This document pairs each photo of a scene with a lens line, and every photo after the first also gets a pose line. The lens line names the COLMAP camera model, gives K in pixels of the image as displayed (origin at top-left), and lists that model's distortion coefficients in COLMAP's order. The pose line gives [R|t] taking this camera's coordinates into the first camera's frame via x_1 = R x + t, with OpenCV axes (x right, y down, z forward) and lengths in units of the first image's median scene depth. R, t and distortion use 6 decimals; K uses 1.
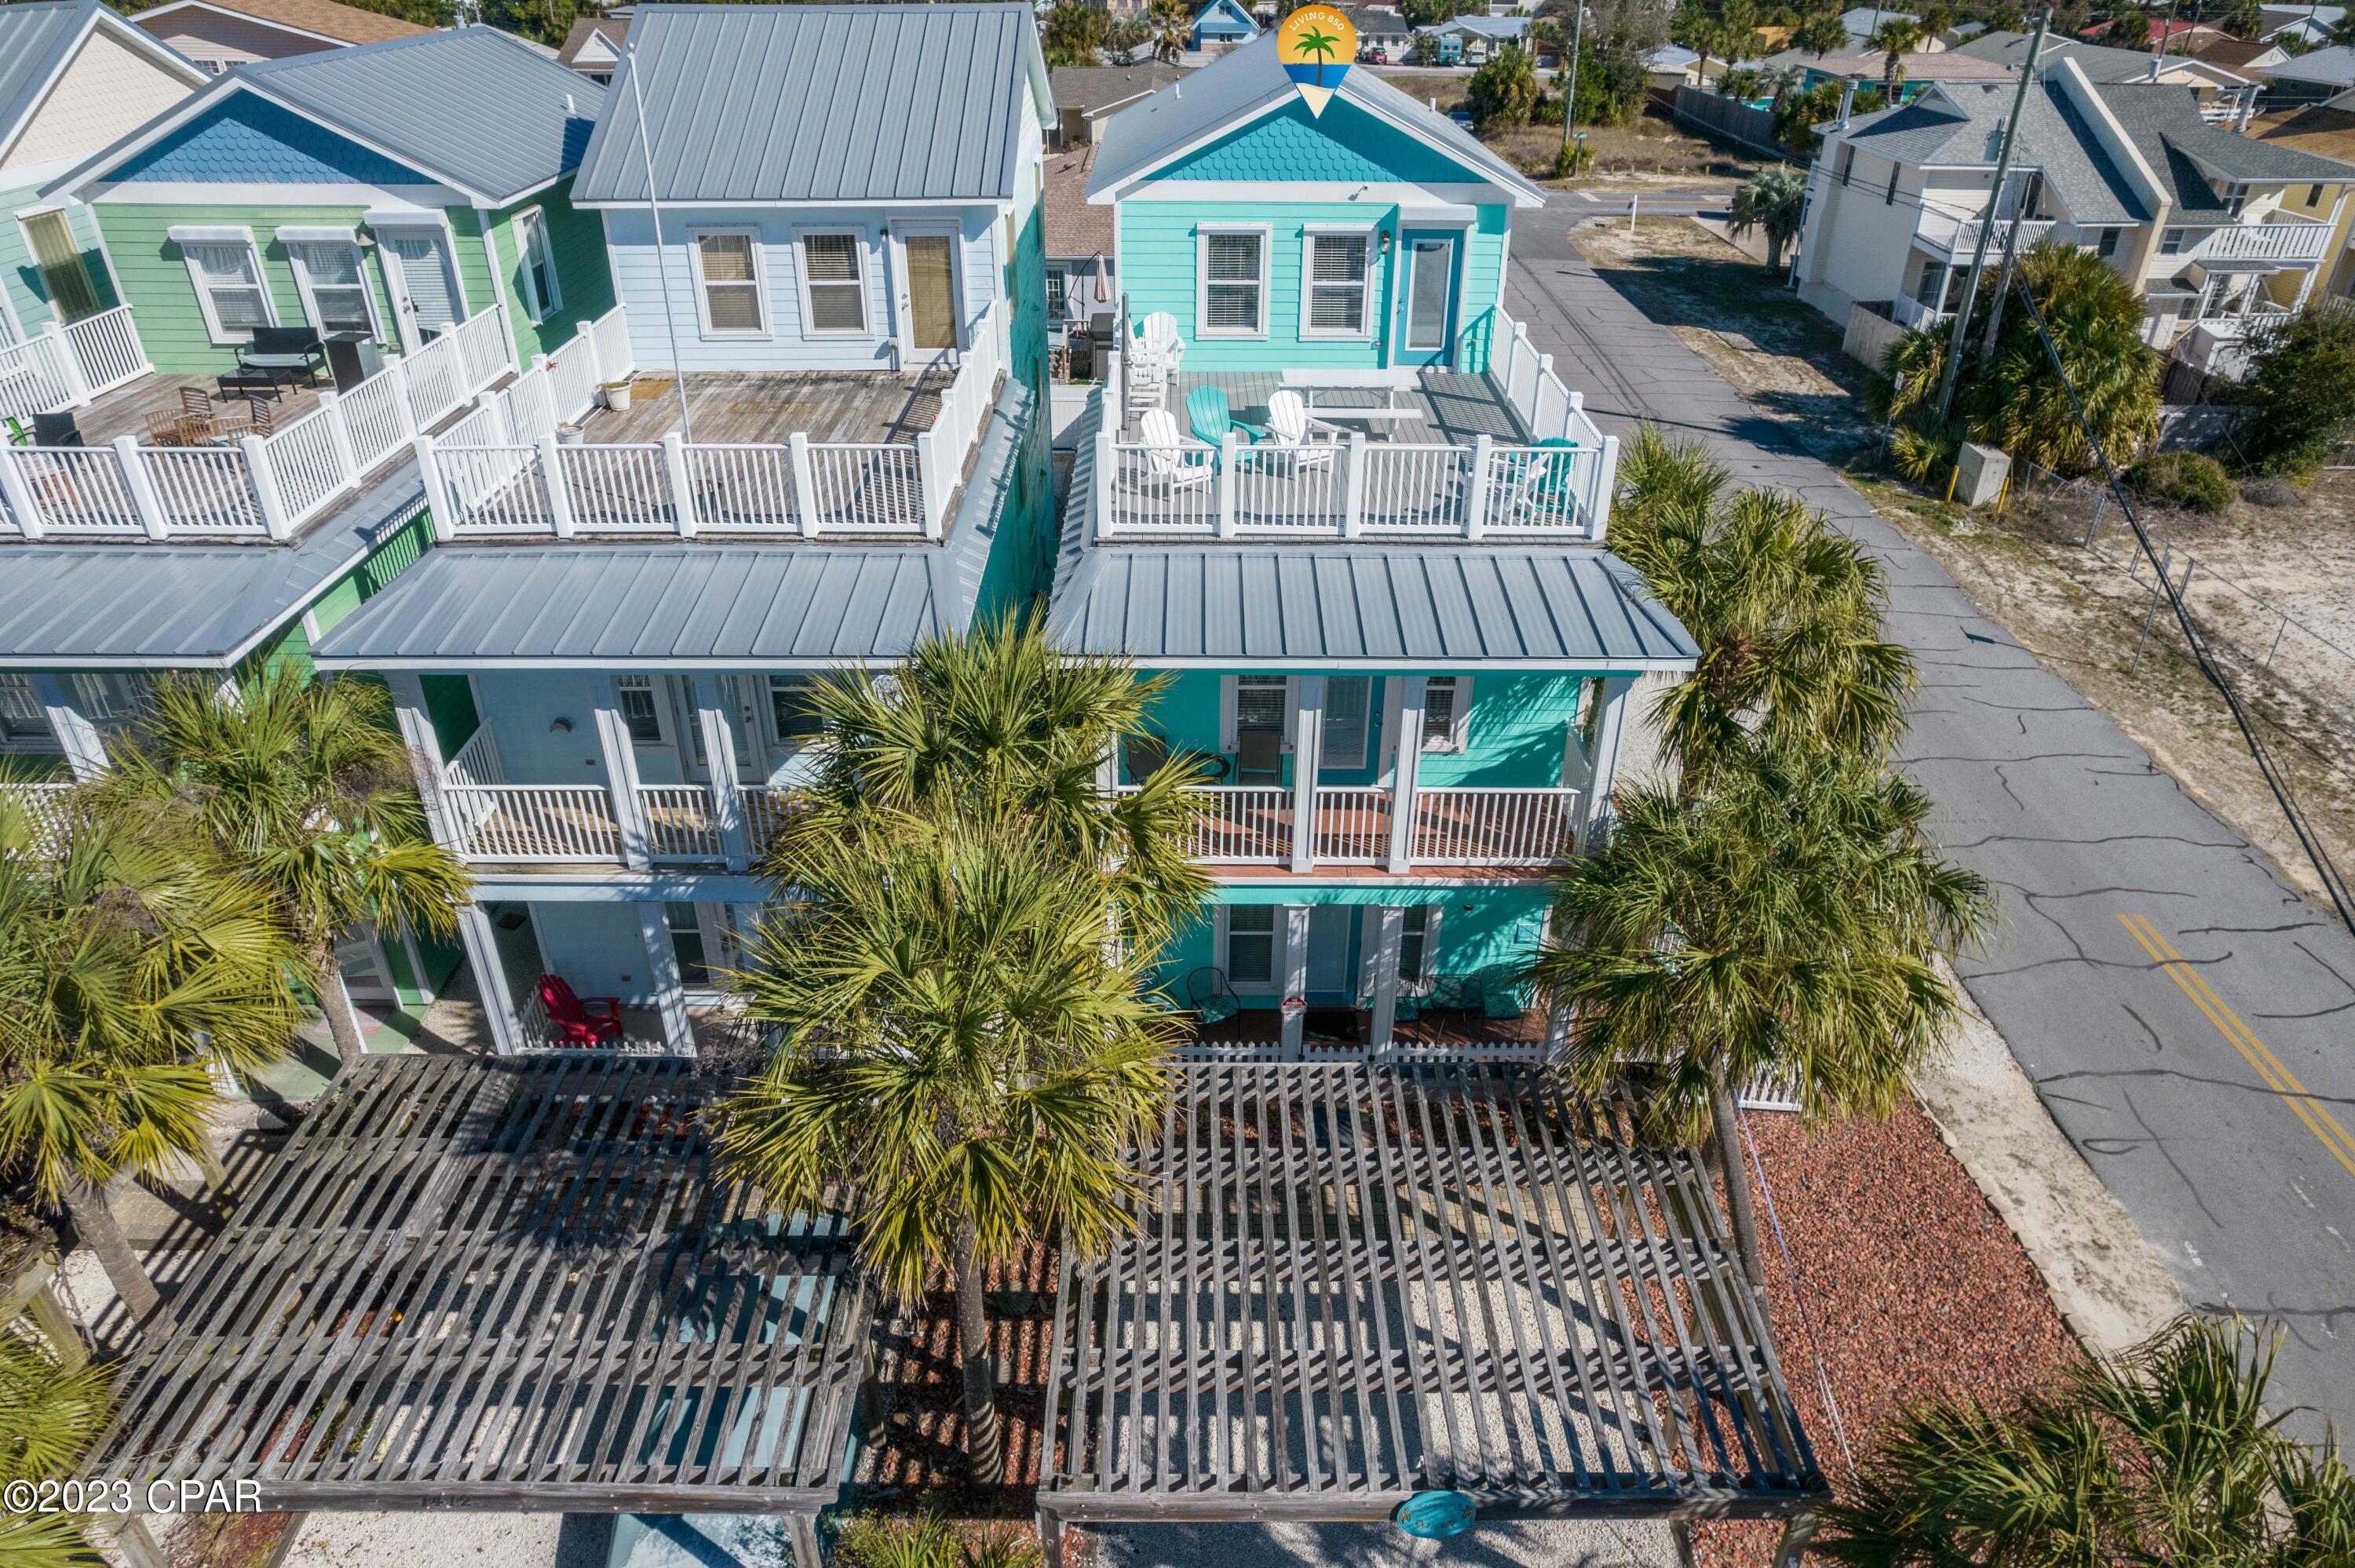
lens RADIAL K [[1517.2, 0, 1177.5], [0, 1517.2, 784.0], [0, 0, 1]] dist [-0.078689, 0.073183]
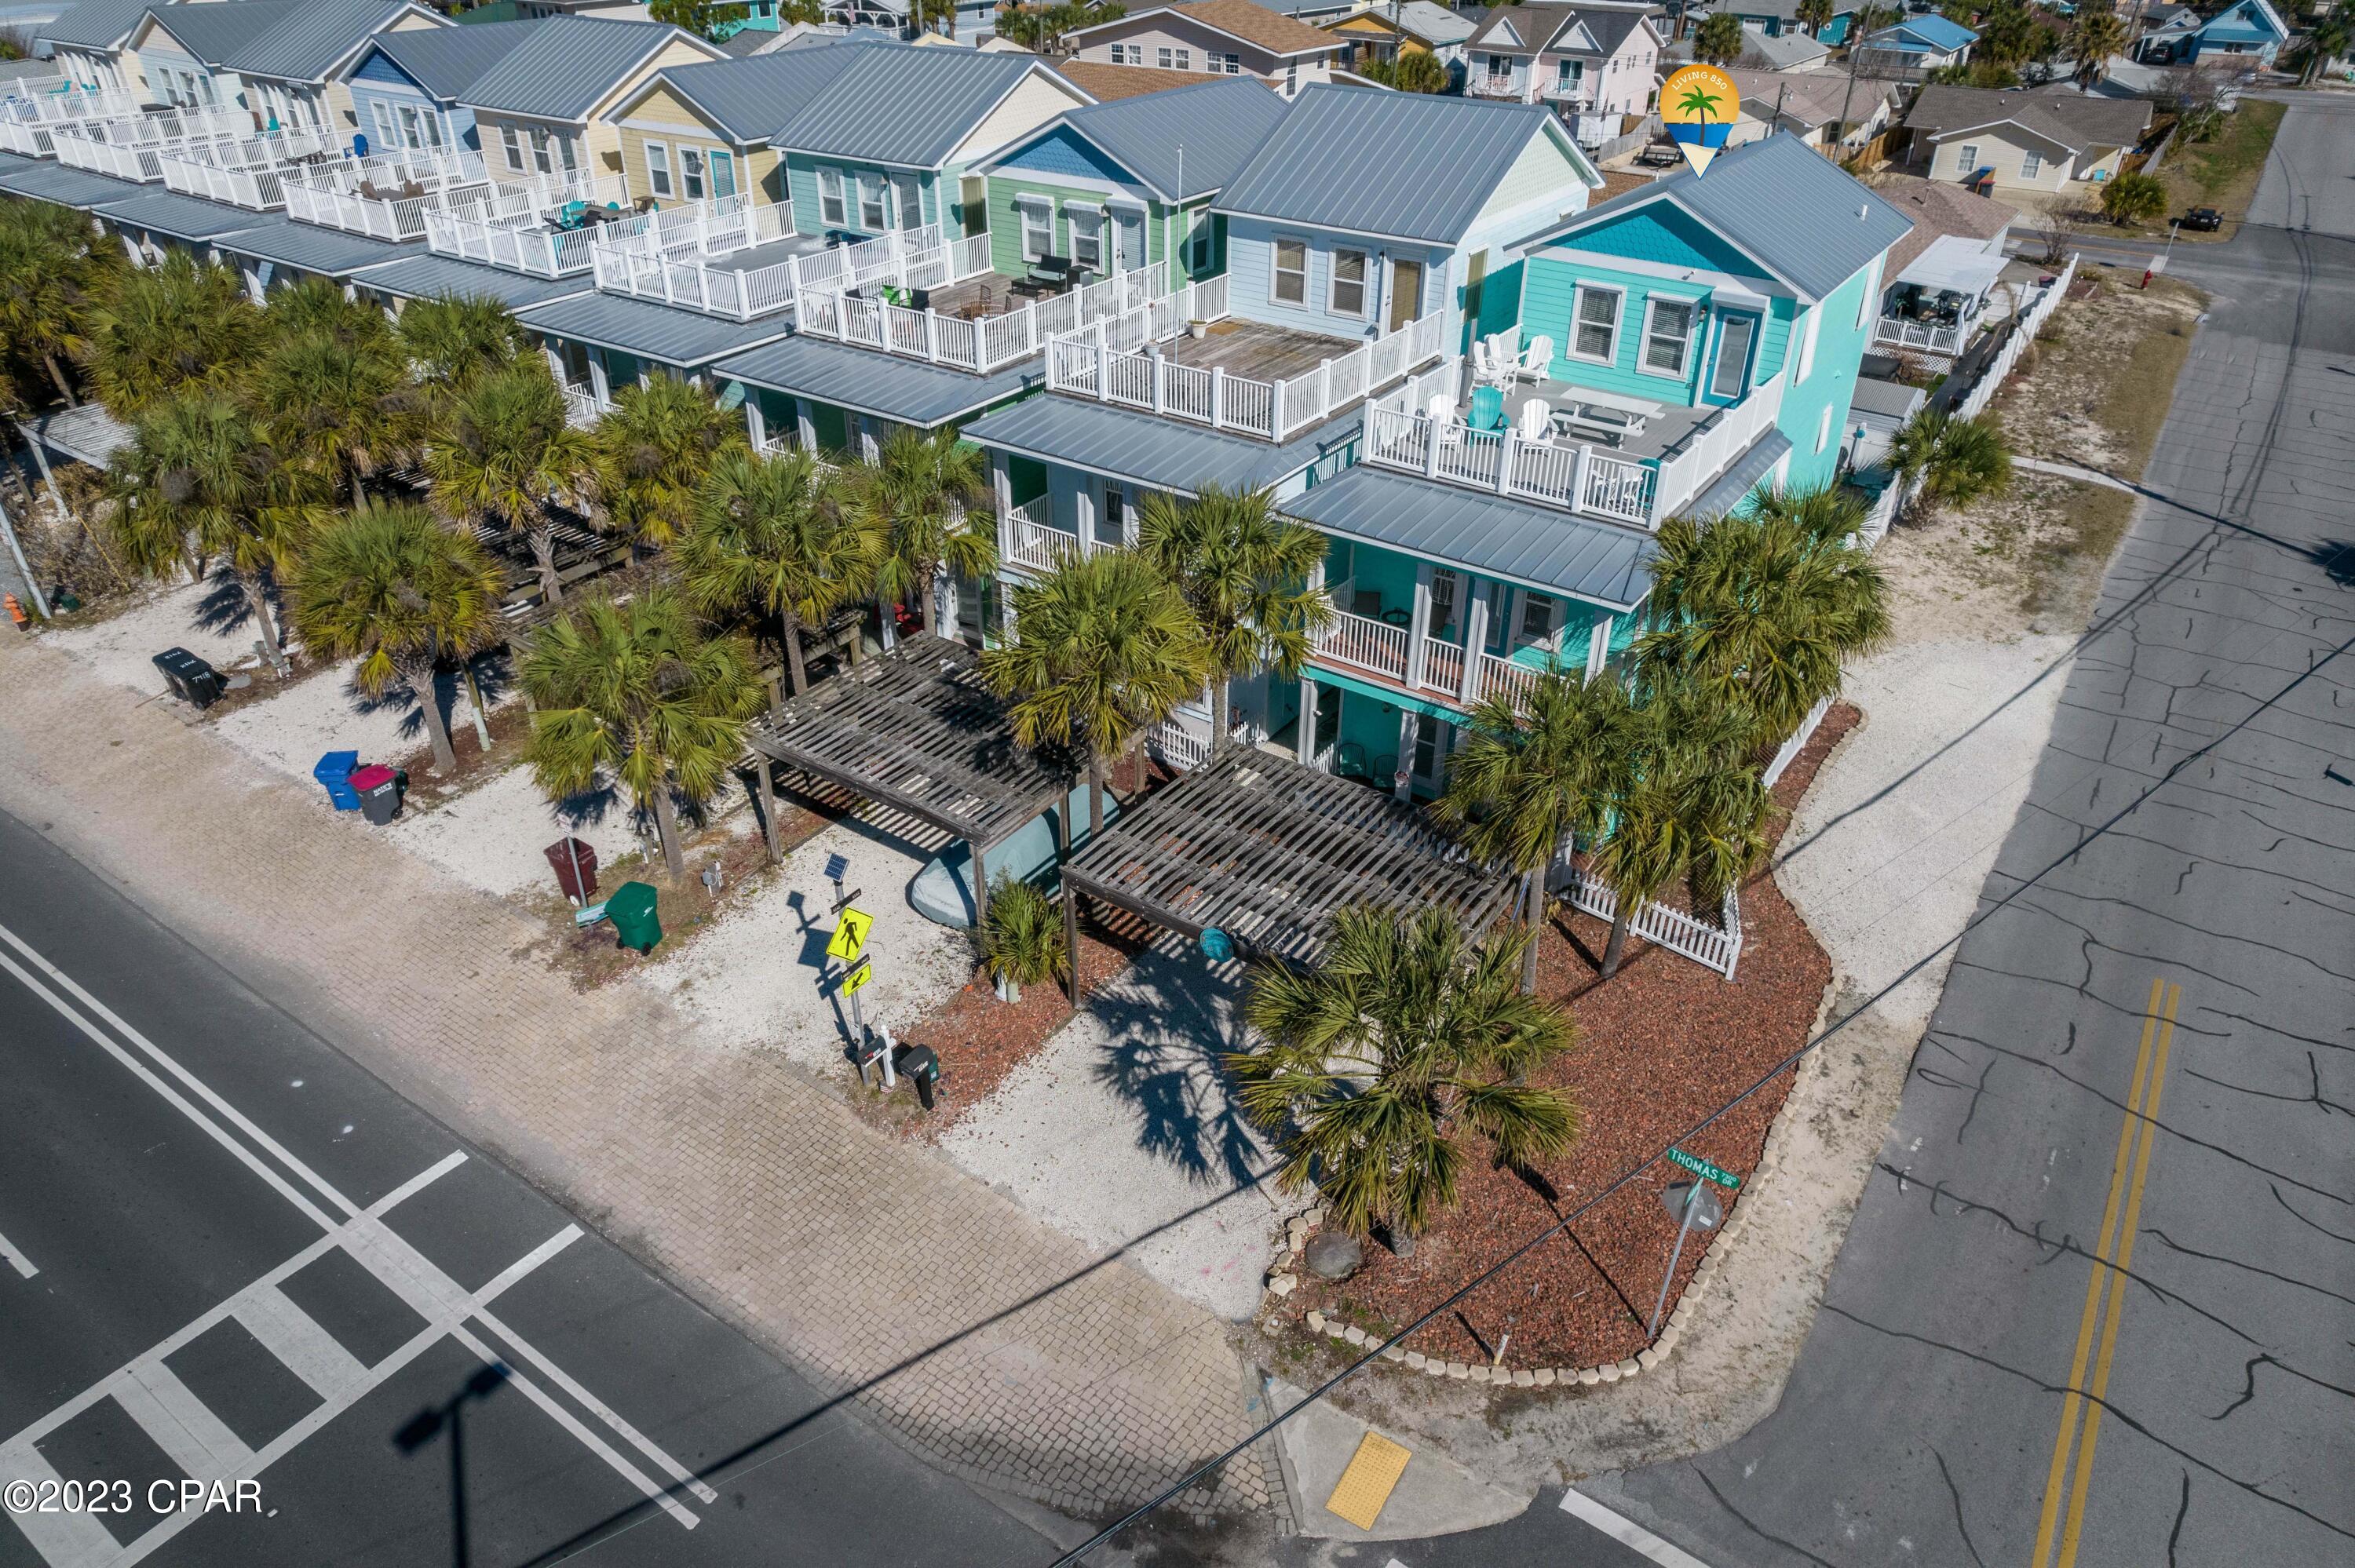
lens RADIAL K [[1517.2, 0, 1177.5], [0, 1517.2, 784.0], [0, 0, 1]] dist [-0.078689, 0.073183]
pose [[0.823256, 0.304971, -0.478792, 0.529524], [-0.290705, 0.950939, 0.105859, 0.044533], [0.487586, 0.052037, 0.871523, -0.407160]]
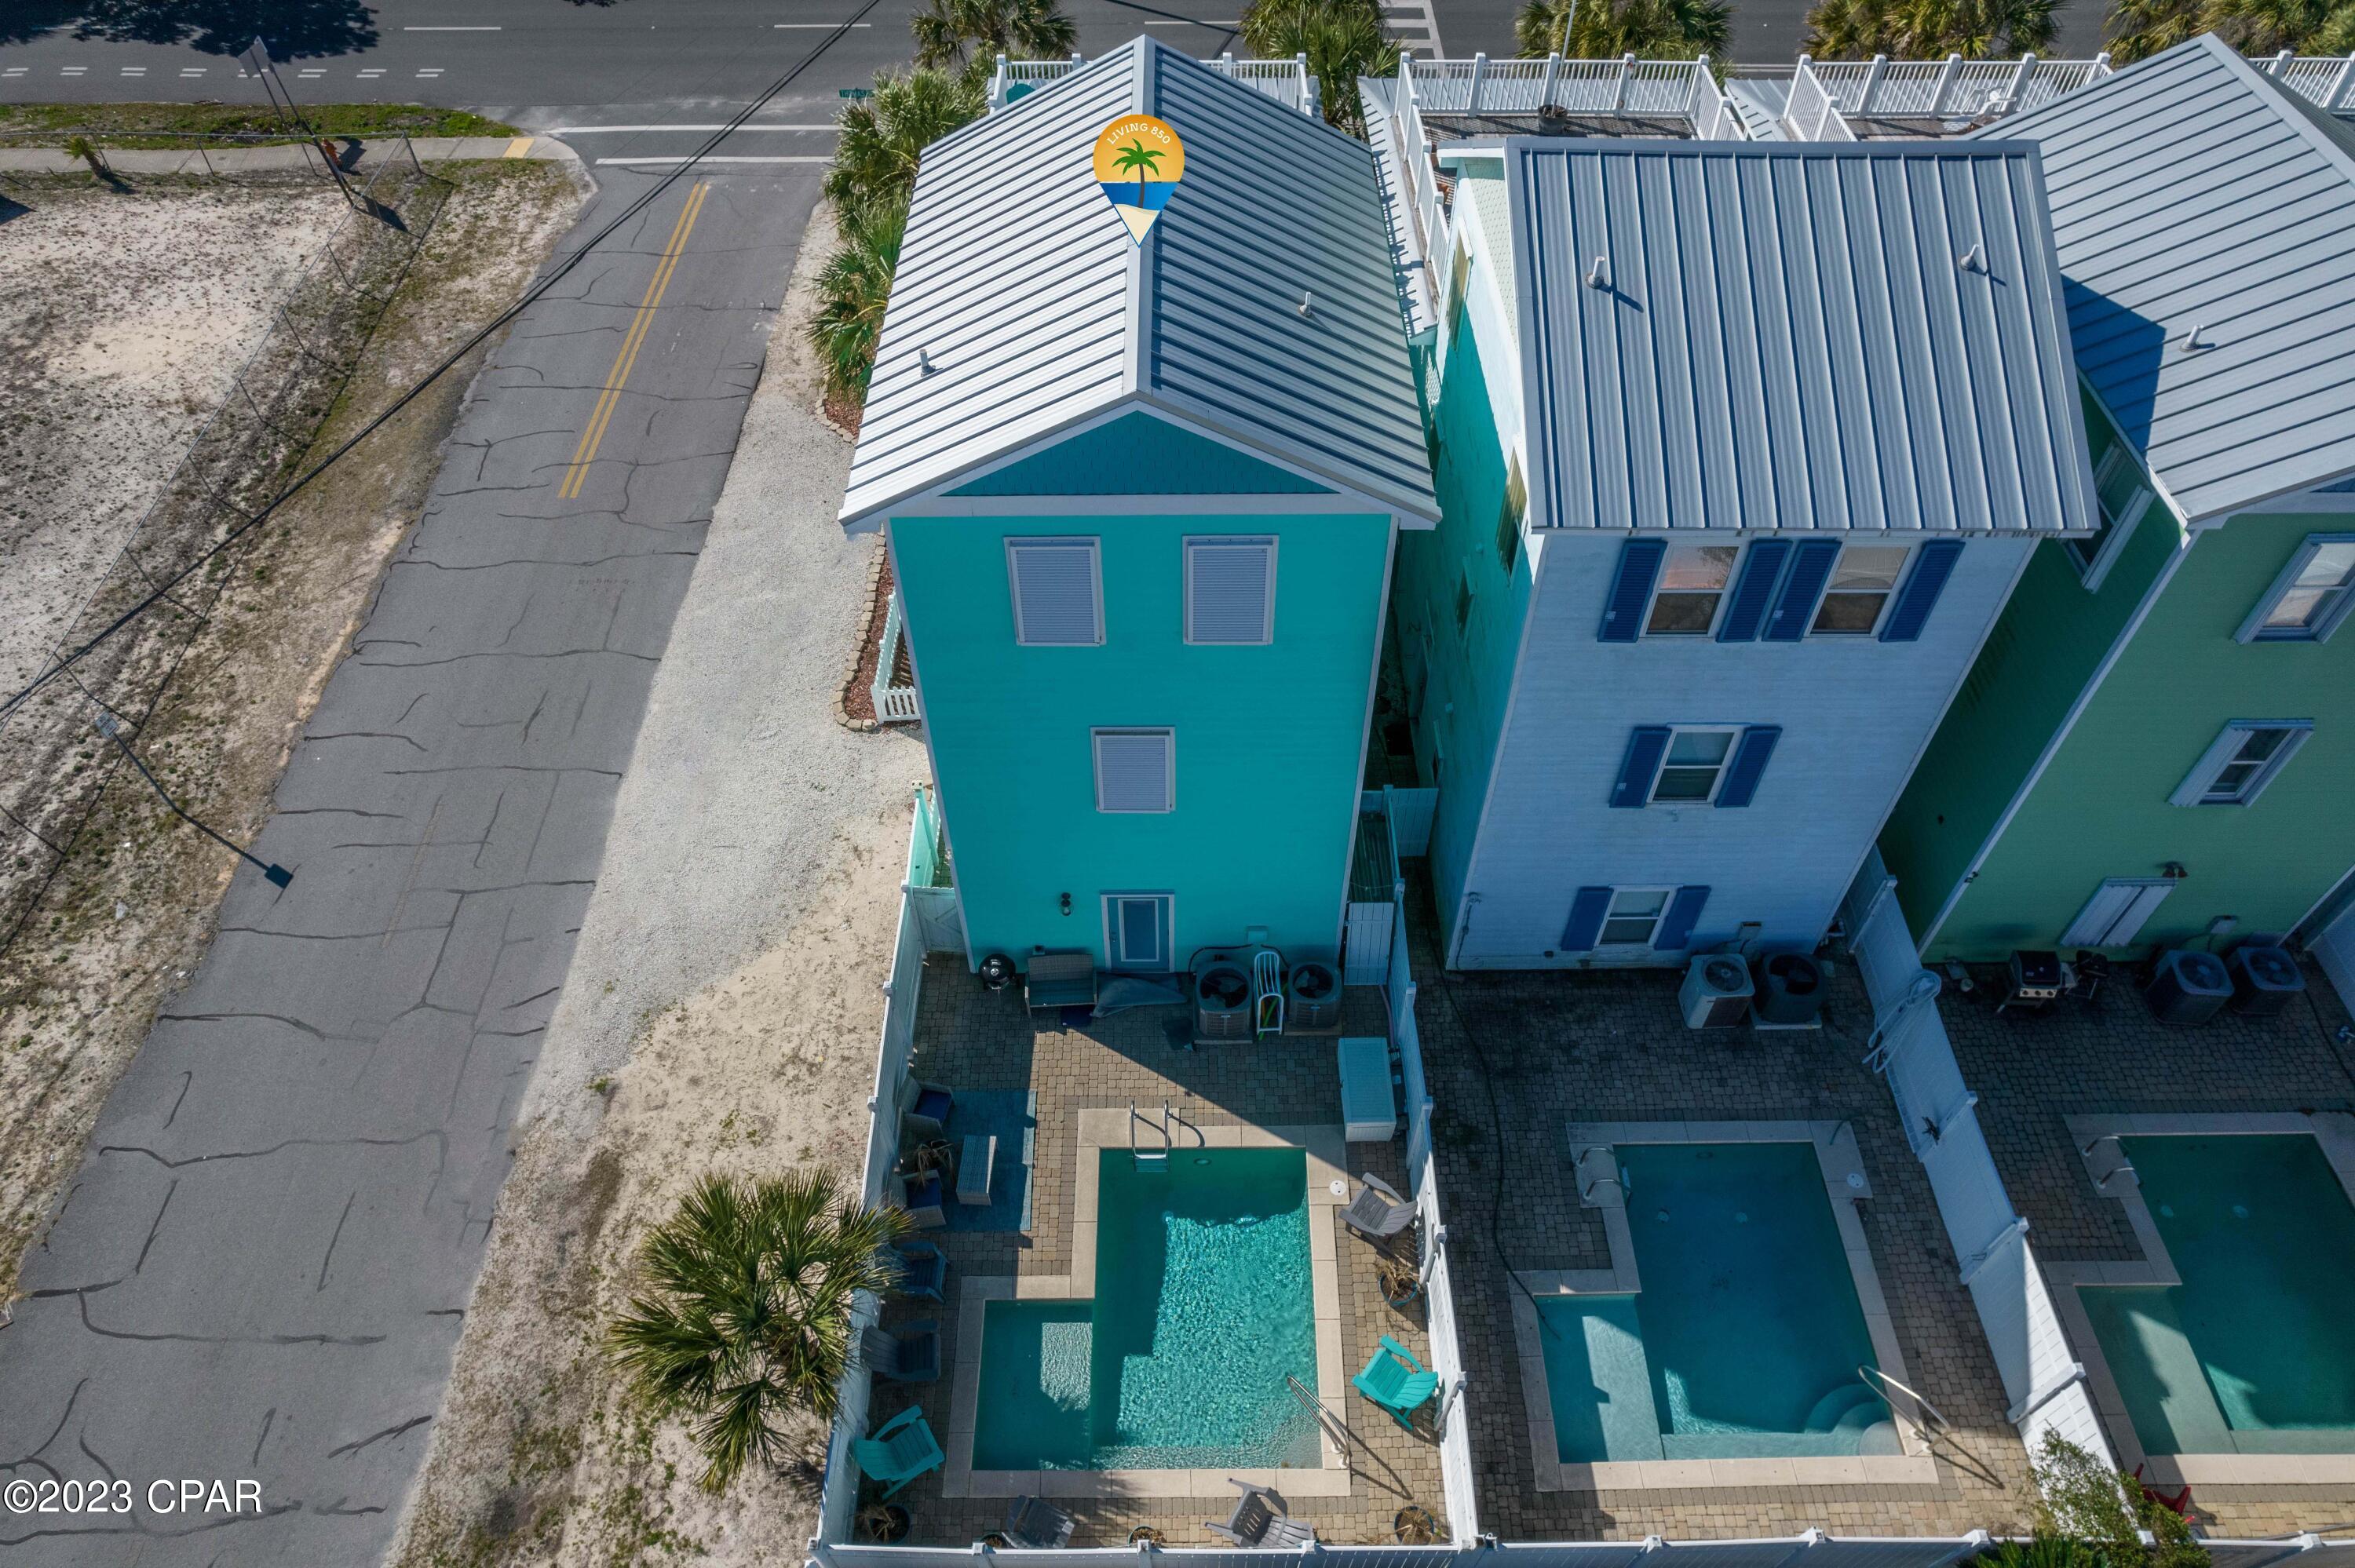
lens RADIAL K [[1517.2, 0, 1177.5], [0, 1517.2, 784.0], [0, 0, 1]] dist [-0.078689, 0.073183]
pose [[-0.999995, 0.002819, -0.001383, 0.070417], [-0.000860, 0.177883, 0.984051, -1.297528], [0.003020, 0.984048, -0.177880, 1.569090]]
